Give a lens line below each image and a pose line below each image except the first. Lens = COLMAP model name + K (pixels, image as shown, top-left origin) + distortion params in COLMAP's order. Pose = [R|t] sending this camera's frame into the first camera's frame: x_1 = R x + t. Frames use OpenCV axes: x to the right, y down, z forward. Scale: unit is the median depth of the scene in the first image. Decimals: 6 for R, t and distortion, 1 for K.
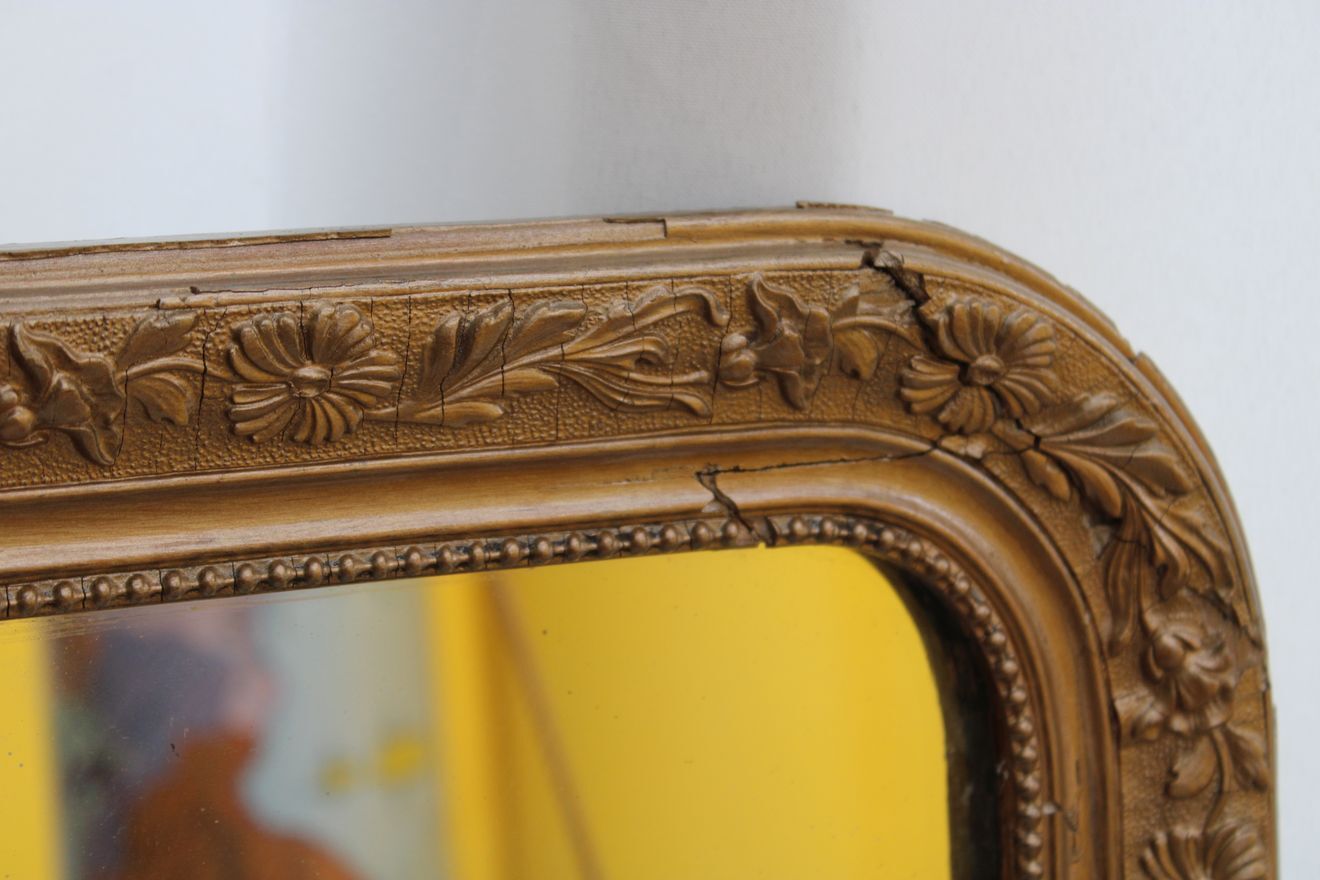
lens RADIAL K [[3120.3, 0, 660.0], [0, 3120.3, 440.0], [0, 0, 1]] dist [0.062337, 0.300237]
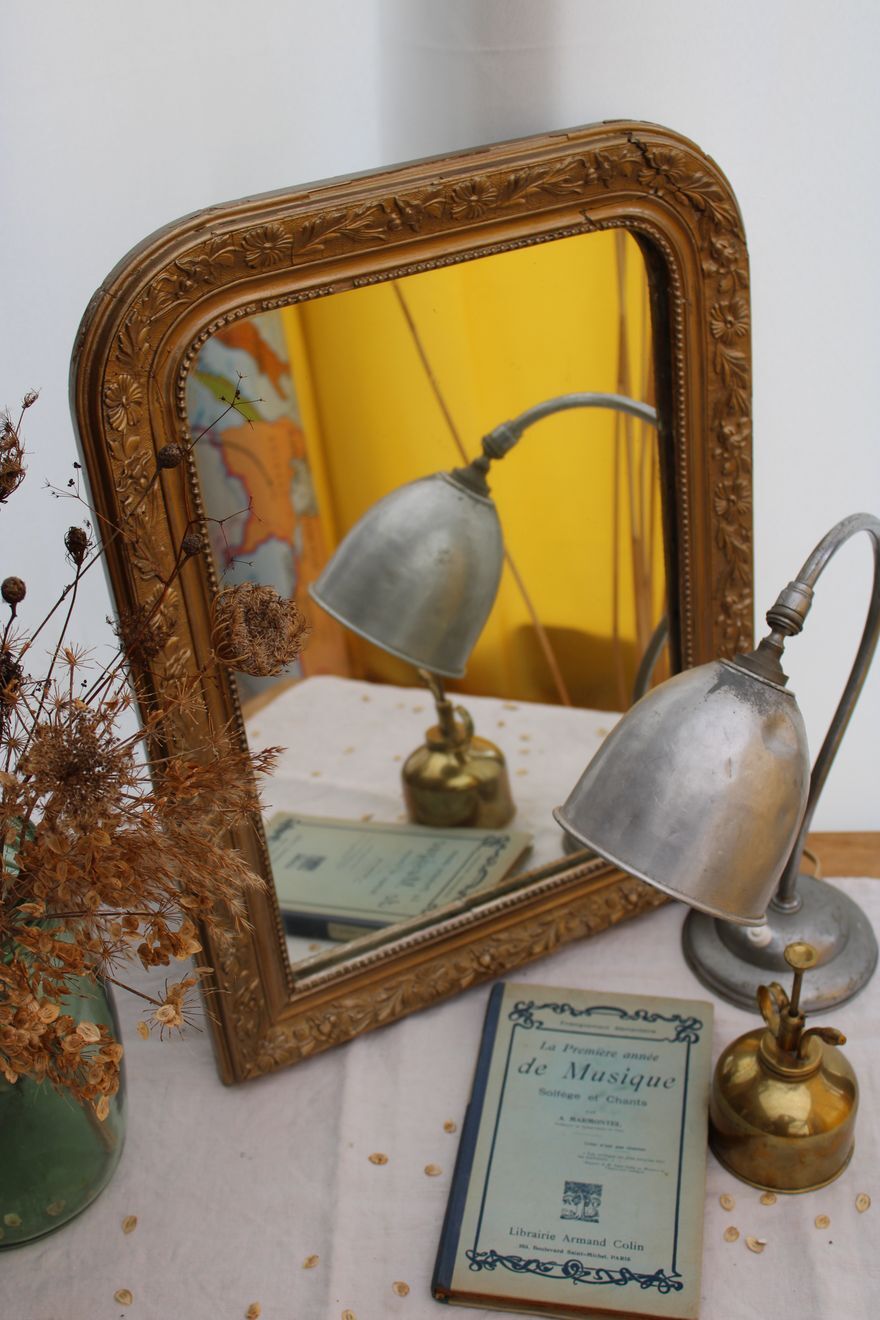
lens RADIAL K [[1676.7, 0, 437.4], [0, 1676.7, 663.6], [0, 0, 1]] dist [-0.065356, 0.020715]
pose [[0.994740, -0.097400, 0.031701, -0.238227], [0.078811, 0.925481, 0.370505, -0.210158], [-0.065426, -0.366057, 0.928289, -0.791235]]
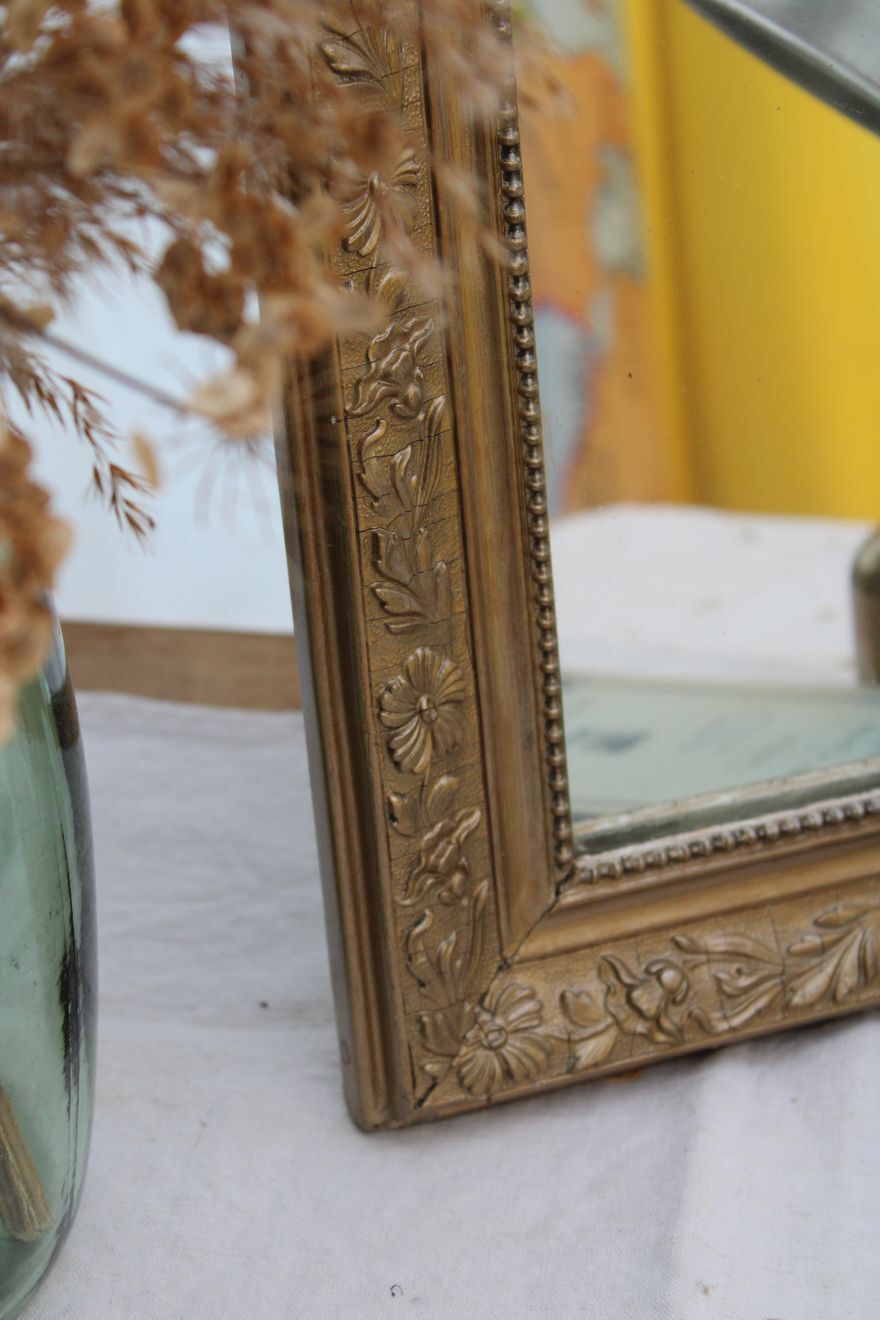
lens RADIAL K [[3120.3, 0, 419.7], [0, 3120.3, 656.3], [0, 0, 1]] dist [0.062337, 0.300237]
pose [[0.996441, -0.022522, -0.081232, -0.336771], [0.042158, 0.967624, 0.248849, 0.441133], [0.072998, -0.251388, 0.965130, -0.370000]]
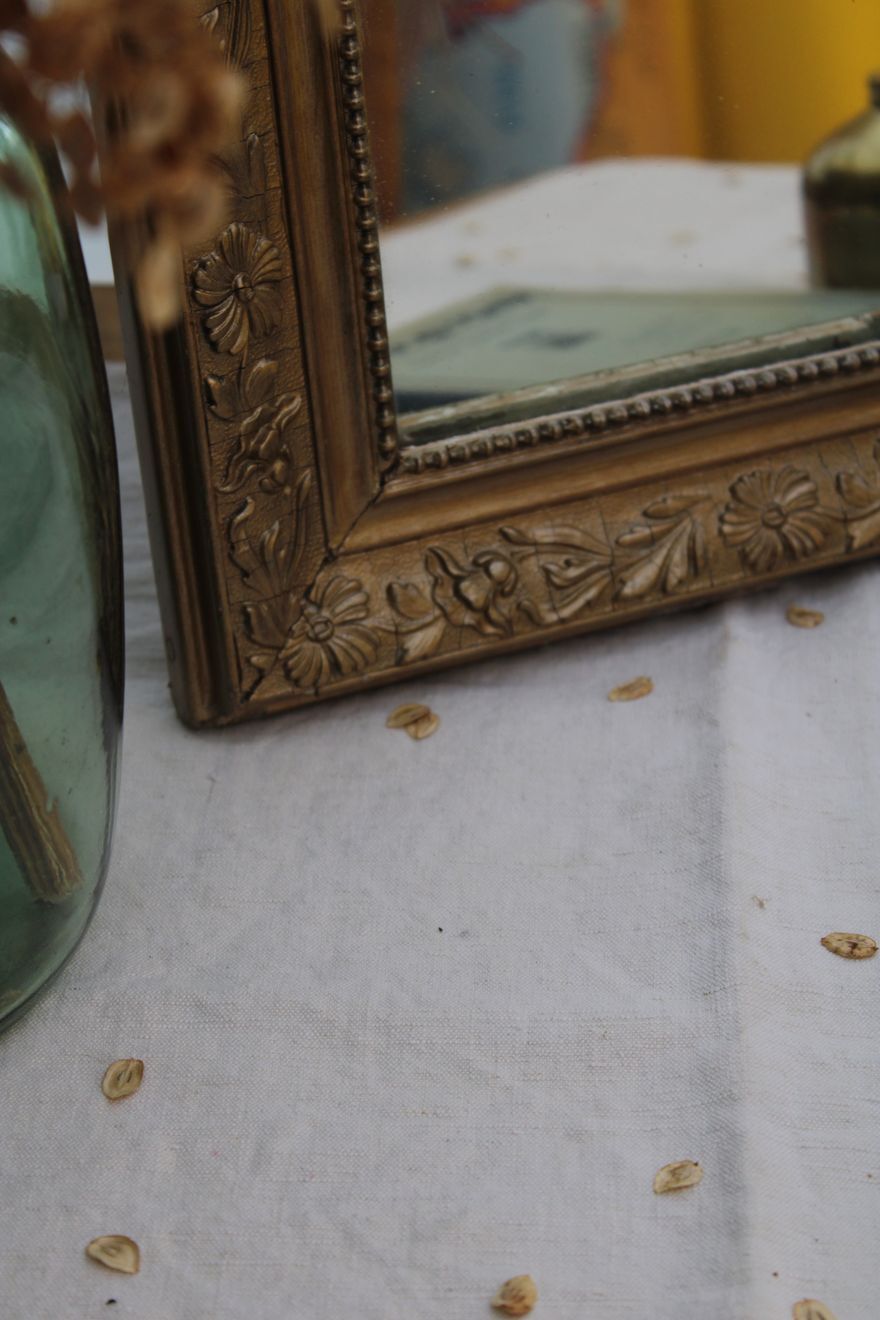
lens RADIAL K [[3120.3, 0, 419.7], [0, 3120.3, 656.3], [0, 0, 1]] dist [0.062337, 0.300237]
pose [[0.998355, -0.035653, -0.044911, -0.316067], [0.048241, 0.945618, 0.321684, 0.521860], [0.031000, -0.323321, 0.945782, -0.371193]]
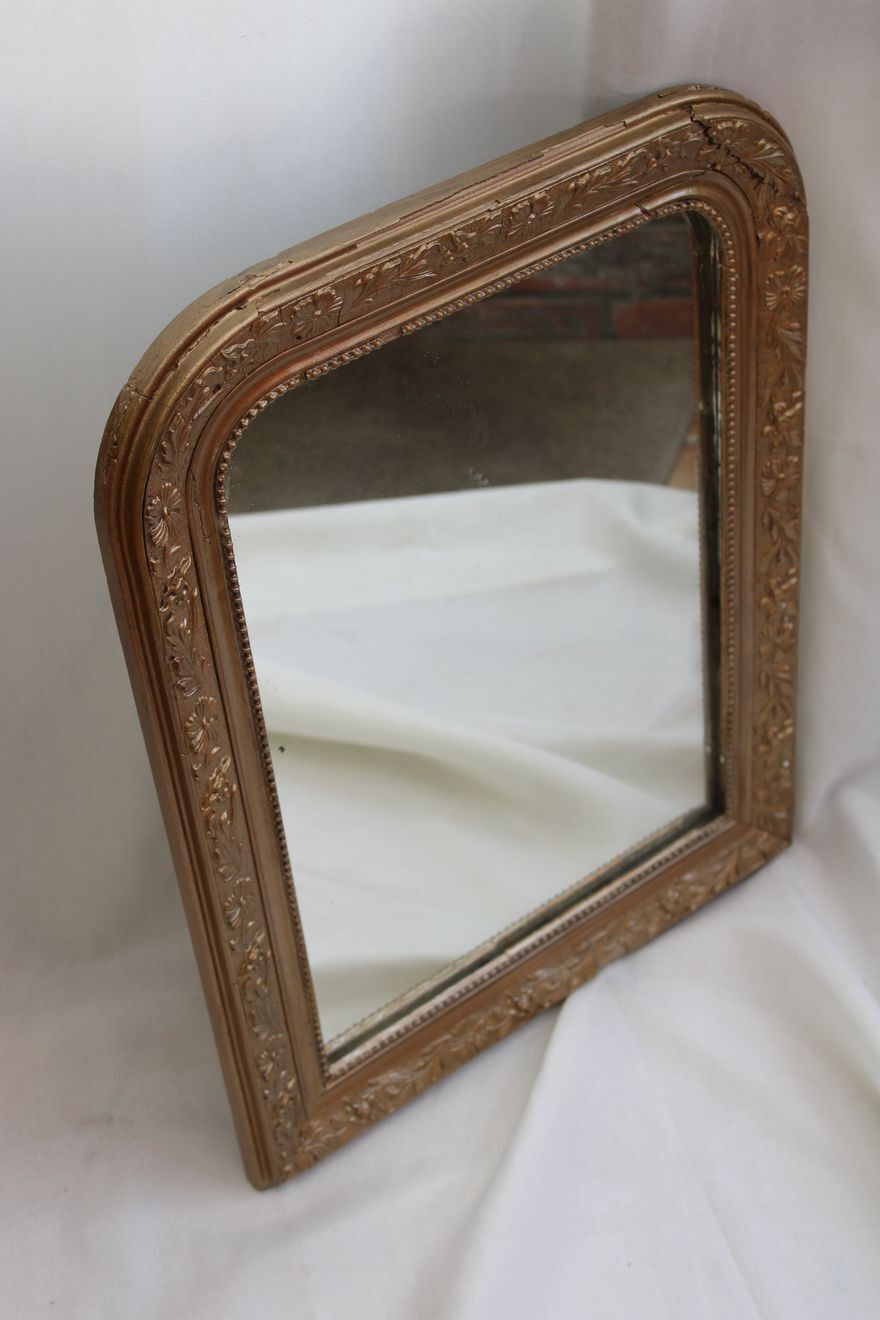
lens RADIAL K [[2142.9, 0, 443.8], [0, 2142.9, 655.6], [0, 0, 1]] dist [-0.013461, -0.028292]
pose [[0.965063, -0.200621, 0.168540, -0.556756], [0.085558, 0.849256, 0.521003, -0.657398], [-0.247657, -0.488380, 0.836750, -0.761211]]
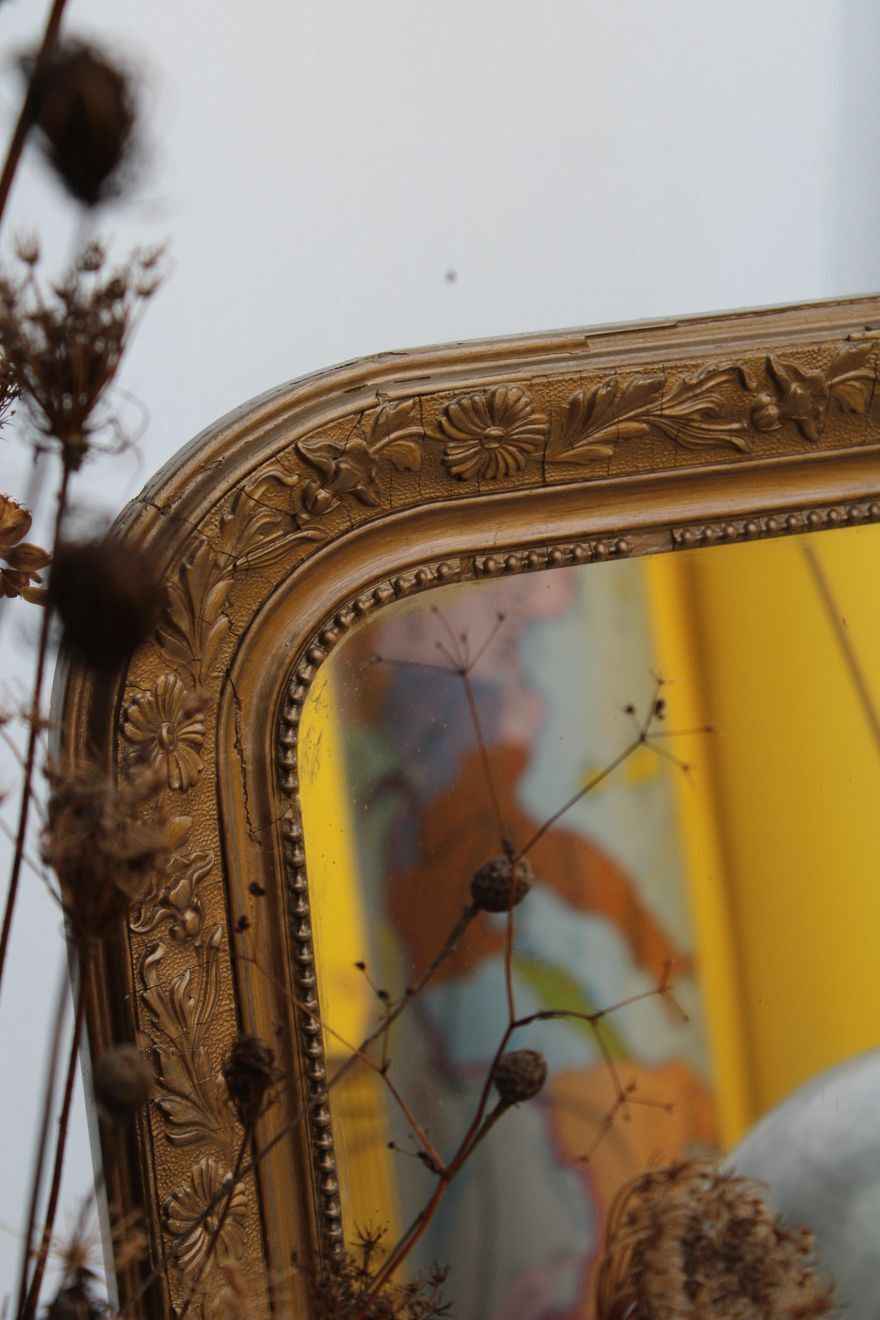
lens RADIAL K [[3120.3, 0, 419.7], [0, 3120.3, 656.3], [0, 0, 1]] dist [0.062337, 0.300237]
pose [[0.996044, -0.049649, -0.073698, -0.244350], [0.052401, 0.997981, 0.035888, 0.046073], [0.071767, -0.039607, 0.996635, -0.570324]]
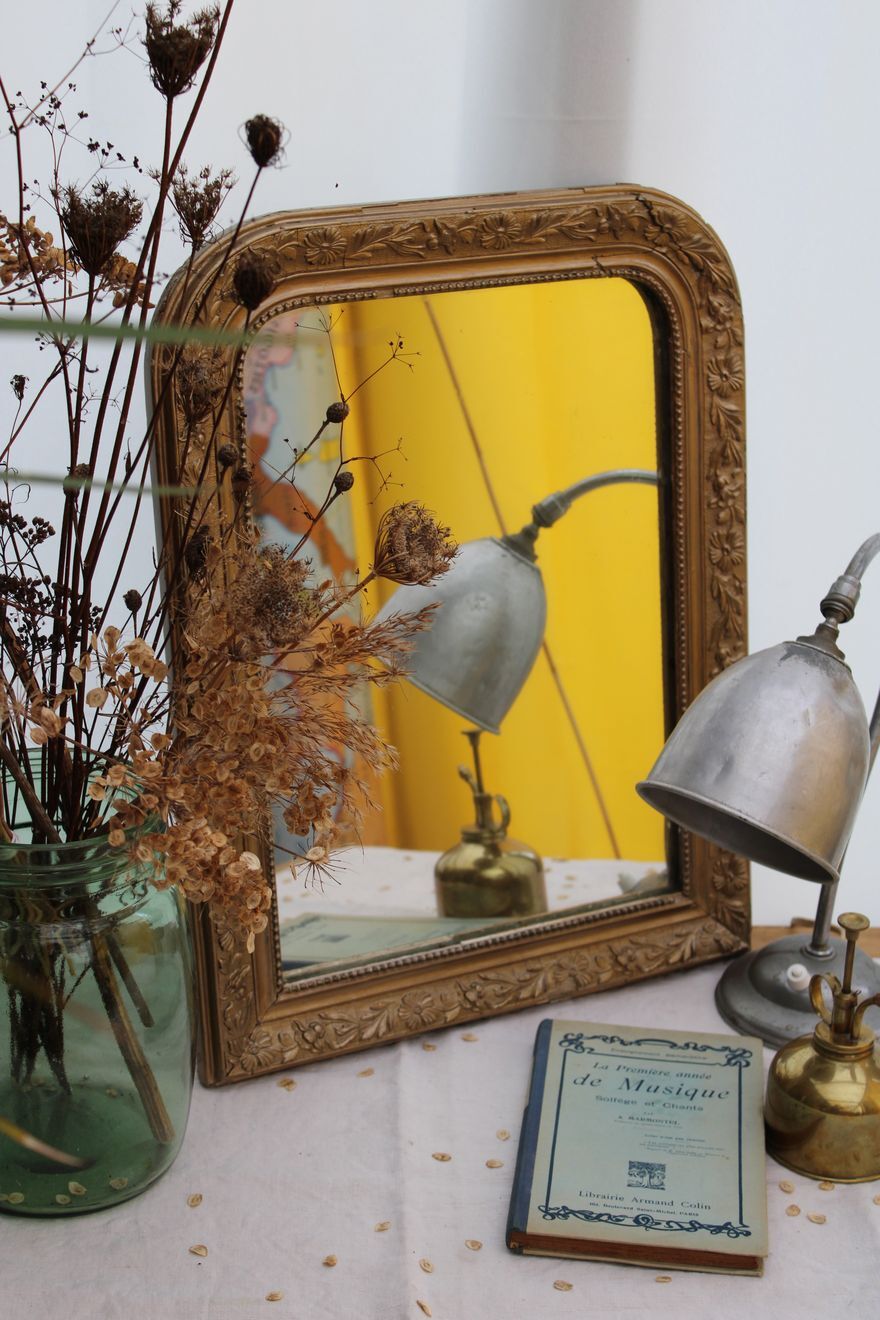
lens RADIAL K [[2358.7, 0, 411.3], [0, 2358.7, 653.6], [0, 0, 1]] dist [-0.013135, 0.057286]
pose [[0.998010, -0.029588, 0.055689, -0.374637], [0.022367, 0.991765, 0.126105, 0.120374], [-0.058961, -0.124608, 0.990453, -1.840240]]
